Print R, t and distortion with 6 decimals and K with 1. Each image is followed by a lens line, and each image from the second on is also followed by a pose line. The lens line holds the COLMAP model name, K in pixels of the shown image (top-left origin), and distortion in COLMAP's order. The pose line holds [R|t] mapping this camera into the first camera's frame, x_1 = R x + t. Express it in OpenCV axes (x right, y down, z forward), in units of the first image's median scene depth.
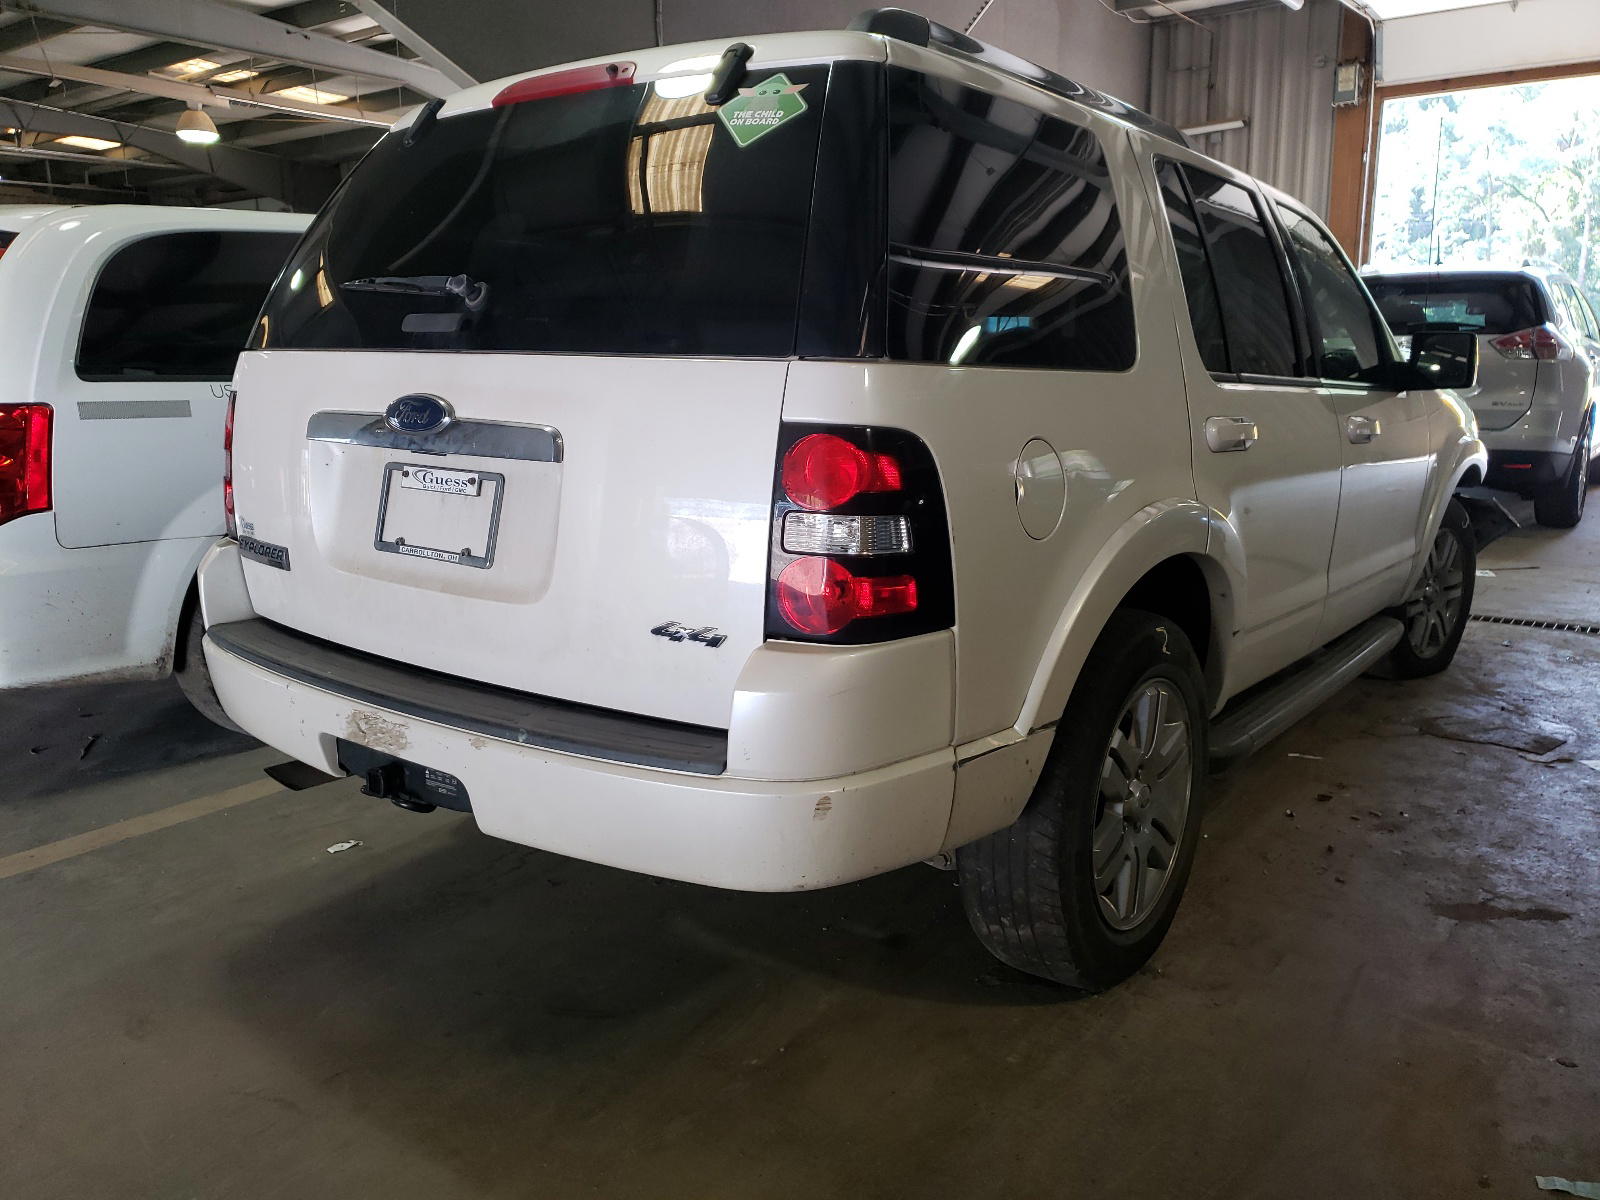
lens RADIAL K [[1281.8, 0, 800.0], [0, 1281.8, 600.0], [0, 0, 1]] dist [0.011101, 0.009524]
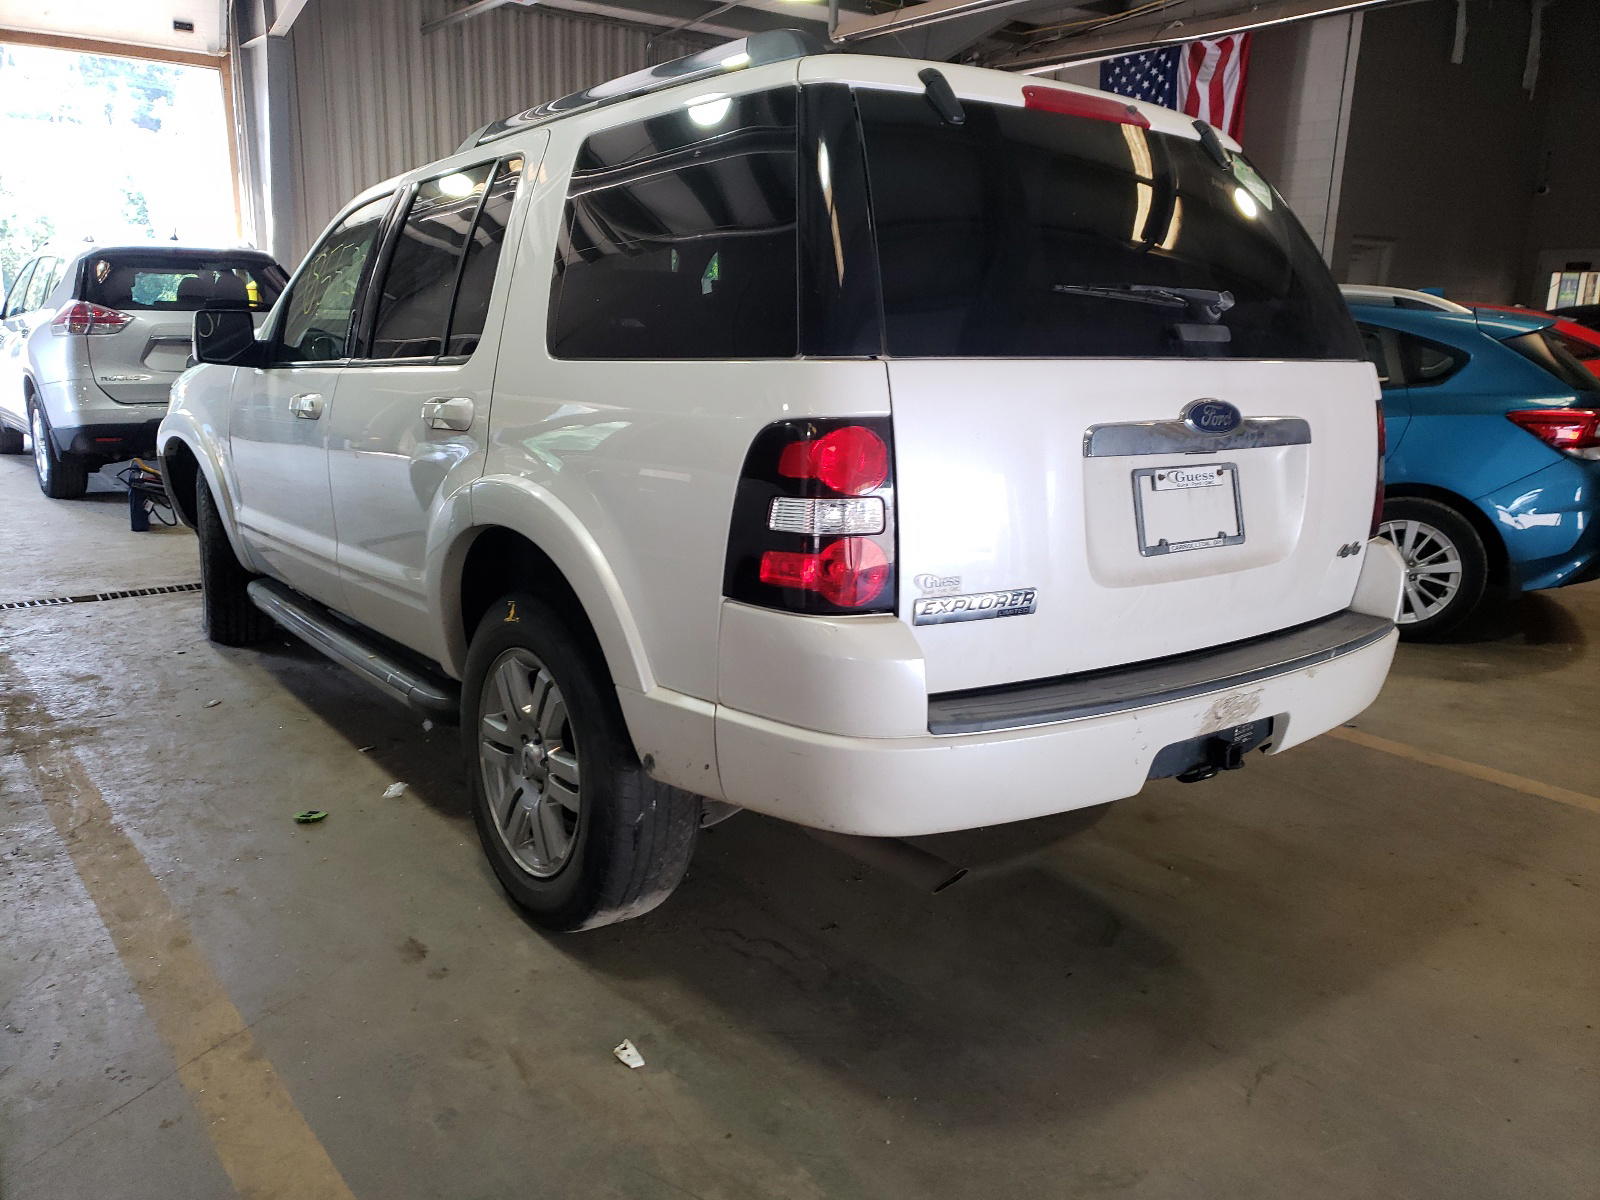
lens RADIAL K [[1281.8, 0, 800.0], [0, 1281.8, 600.0], [0, 0, 1]] dist [0.011101, 0.009524]
pose [[0.250843, -0.197908, 0.947581, -1.408809], [0.166280, 0.973138, 0.159228, -0.219090], [-0.953640, 0.117622, 0.277013, 1.016096]]
